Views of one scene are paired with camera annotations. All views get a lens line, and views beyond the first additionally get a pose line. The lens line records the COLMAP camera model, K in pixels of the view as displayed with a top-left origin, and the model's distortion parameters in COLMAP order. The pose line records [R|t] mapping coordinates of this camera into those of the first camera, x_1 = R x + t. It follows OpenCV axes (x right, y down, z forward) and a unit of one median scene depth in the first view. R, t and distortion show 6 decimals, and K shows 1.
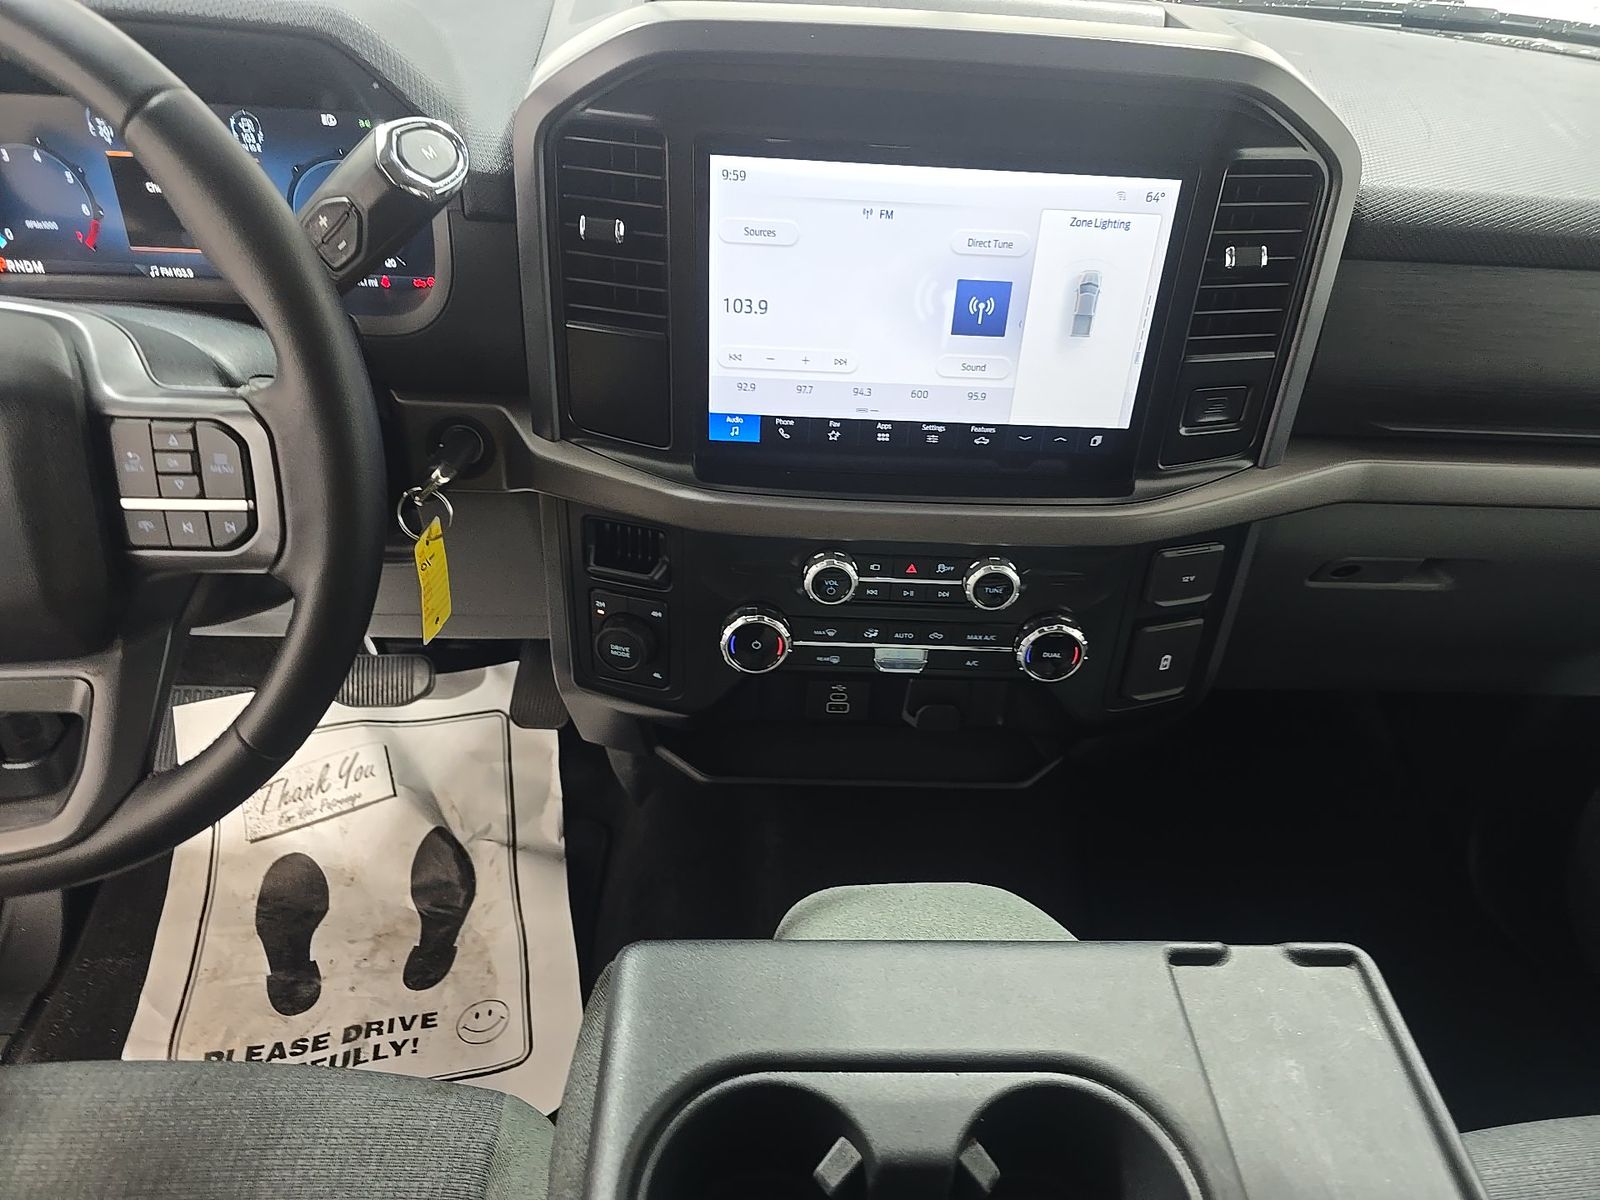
lens RADIAL K [[1043.3, 0, 800.0], [0, 1043.3, 600.0], [0, 0, 1]] dist [0.028287, -0.042369]
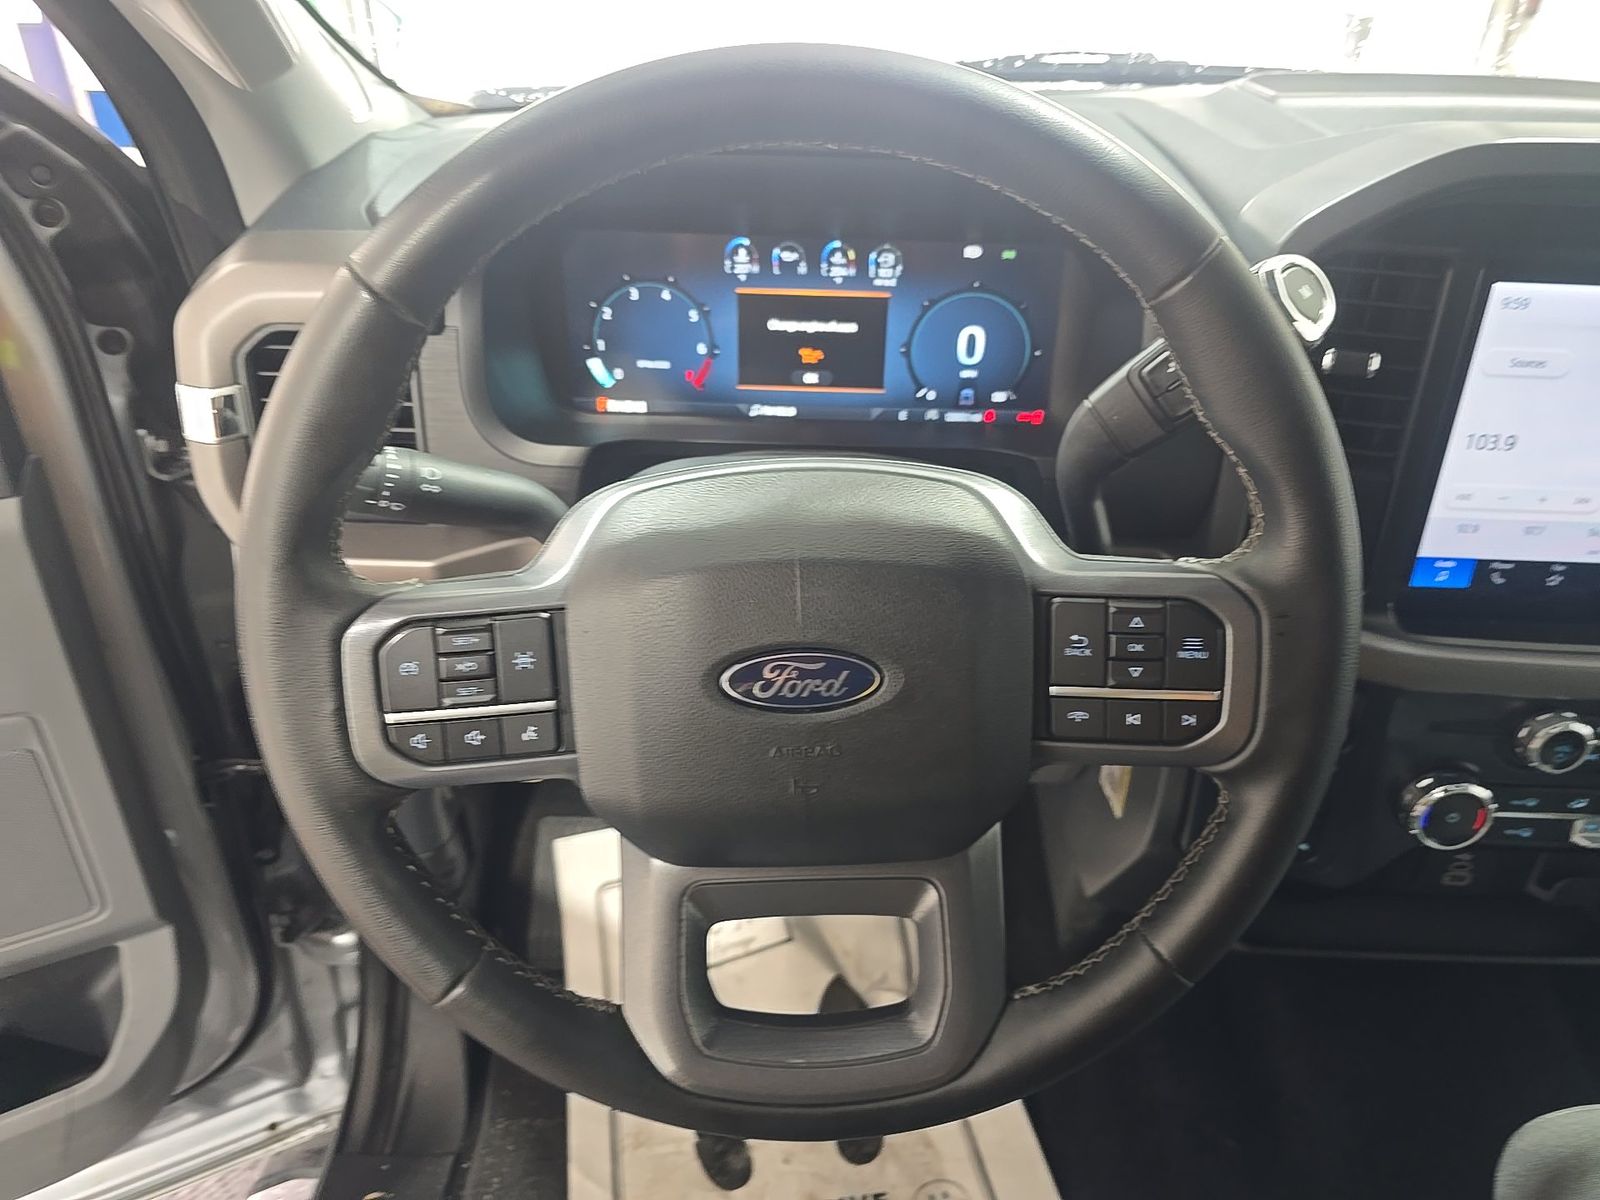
lens RADIAL K [[1052.9, 0, 800.0], [0, 1052.9, 600.0], [0, 0, 1]] dist [-0.004978, -0.005802]
pose [[0.997265, -0.003613, -0.073824, -0.542138], [-0.002752, 0.996297, -0.085932, -0.062963], [0.073861, 0.085900, 0.993562, 0.069160]]
